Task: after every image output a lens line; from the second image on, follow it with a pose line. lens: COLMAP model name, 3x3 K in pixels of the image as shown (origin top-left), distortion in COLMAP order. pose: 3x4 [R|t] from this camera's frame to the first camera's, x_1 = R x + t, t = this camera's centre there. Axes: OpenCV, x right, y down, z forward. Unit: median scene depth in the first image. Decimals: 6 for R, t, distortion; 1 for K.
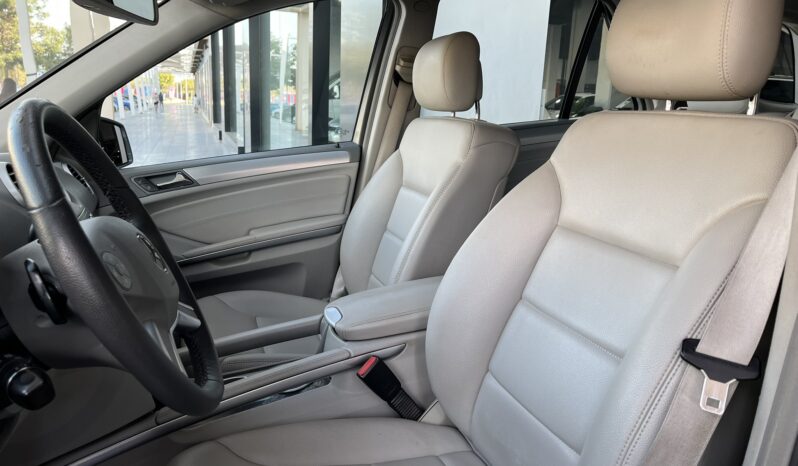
lens RADIAL K [[594.6, 0, 402.8], [0, 594.6, 249.1], [0, 0, 1]] dist [0.006223, -0.004183]
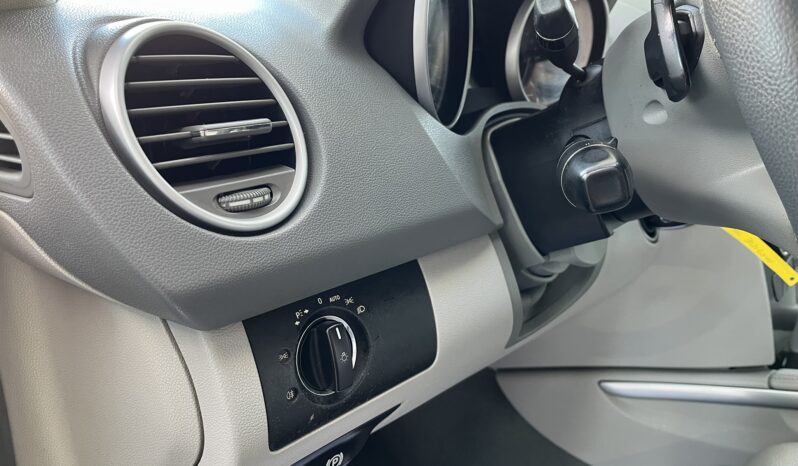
lens RADIAL K [[614.6, 0, 399.0], [0, 614.6, 233.0], [0, 0, 1]] dist [0.058683, -0.087369]
pose [[0.535347, 0.236883, -0.810734, -0.063583], [-0.218849, 0.965989, 0.137735, 0.069781], [0.815787, 0.103693, 0.568980, 0.141702]]
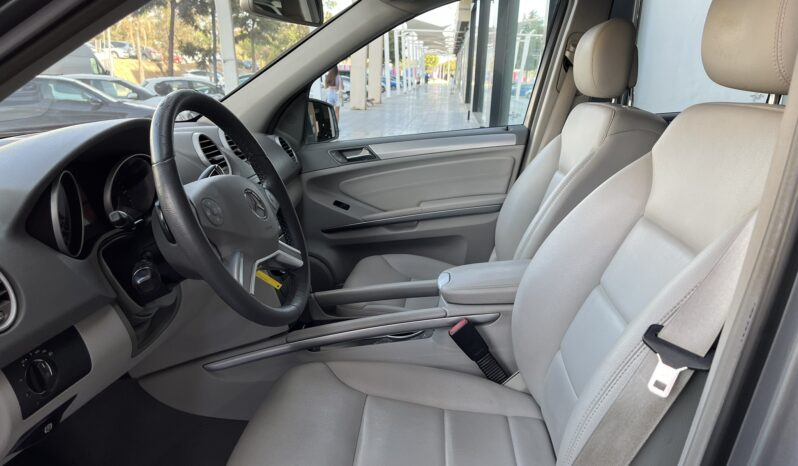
lens RADIAL K [[594.6, 0, 402.8], [0, 594.6, 249.1], [0, 0, 1]] dist [0.006223, -0.004183]
pose [[0.917925, 0.108123, -0.381737, 0.160940], [-0.096377, 0.994097, 0.049822, 0.003491], [0.384870, -0.008942, 0.922927, -0.048504]]
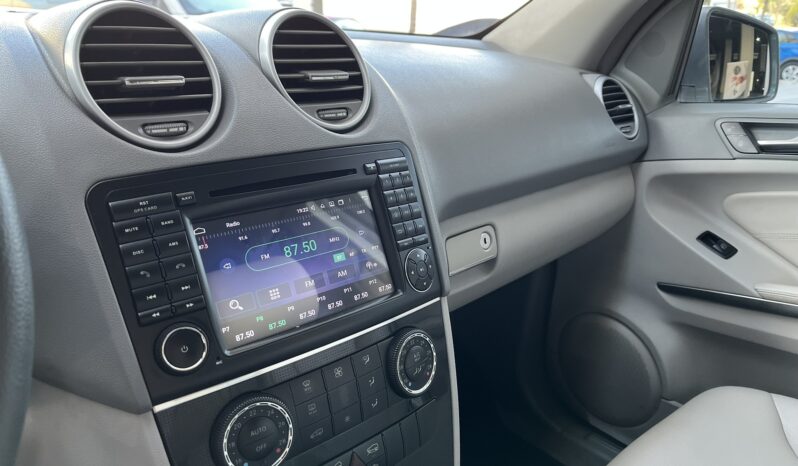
lens RADIAL K [[603.2, 0, 377.4], [0, 603.2, 235.0], [0, 0, 1]] dist [0.050420, -0.113552]
pose [[0.378222, 0.313460, -0.871029, -0.062891], [-0.256407, 0.939585, 0.226793, -0.067746], [0.889496, 0.137559, 0.435745, 0.502801]]
